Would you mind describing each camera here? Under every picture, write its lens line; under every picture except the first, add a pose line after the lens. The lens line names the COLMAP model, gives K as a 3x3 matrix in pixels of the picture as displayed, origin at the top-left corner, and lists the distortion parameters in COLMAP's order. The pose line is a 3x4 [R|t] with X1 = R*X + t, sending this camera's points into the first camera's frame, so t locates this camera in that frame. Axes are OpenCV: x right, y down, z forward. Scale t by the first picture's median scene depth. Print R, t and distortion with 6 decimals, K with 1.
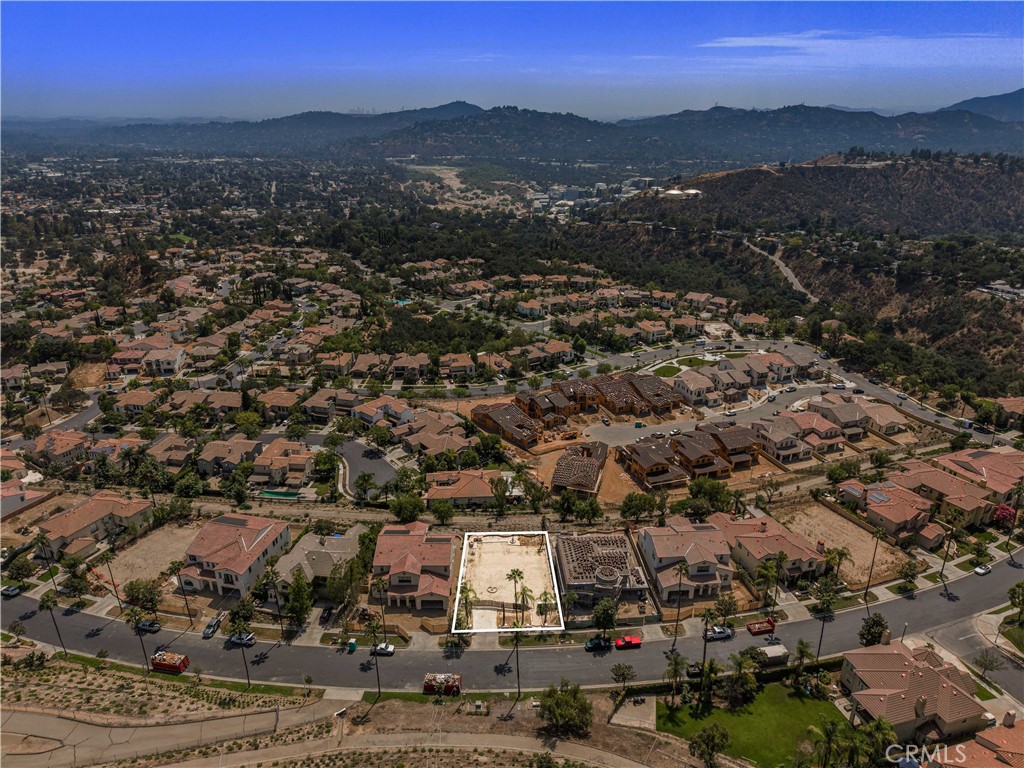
lens RADIAL K [[683.4, 0, 515.9], [0, 683.4, 387.8], [0, 0, 1]] dist [0.023156, -0.022090]
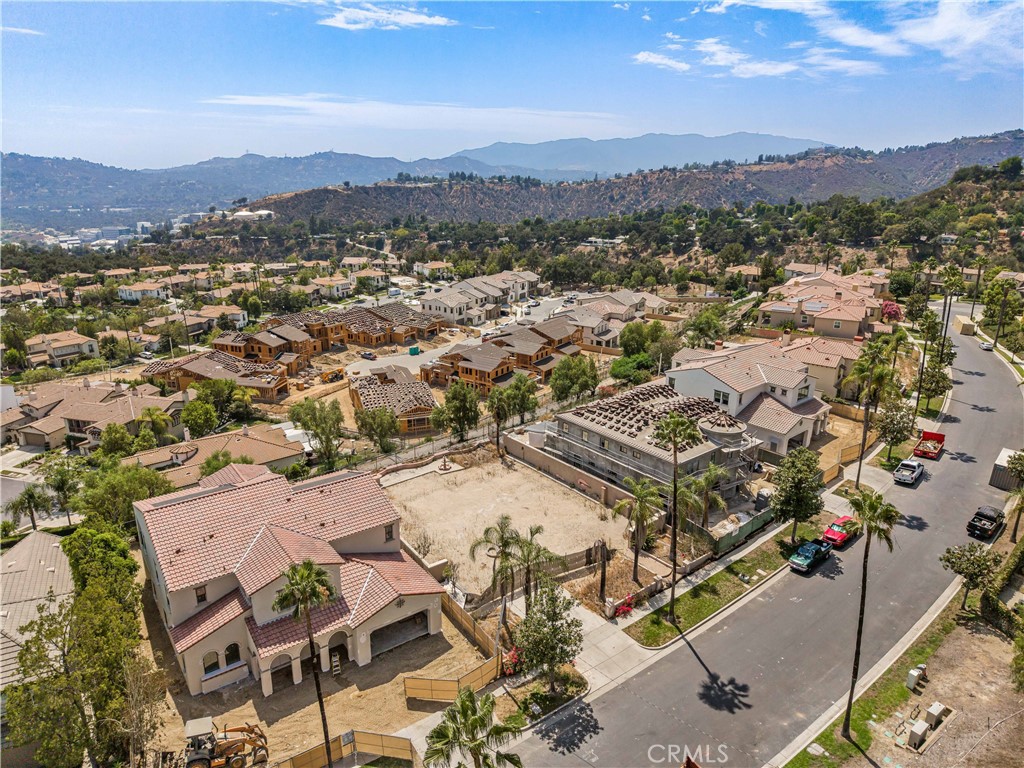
lens RADIAL K [[683.4, 0, 506.3], [0, 683.4, 382.2], [0, 0, 1]] dist [0.023156, -0.022090]
pose [[0.812607, -0.183342, 0.553222, -0.085650], [0.230237, 0.973007, -0.015726, 0.074403], [-0.535406, 0.140151, 0.832885, 0.234828]]
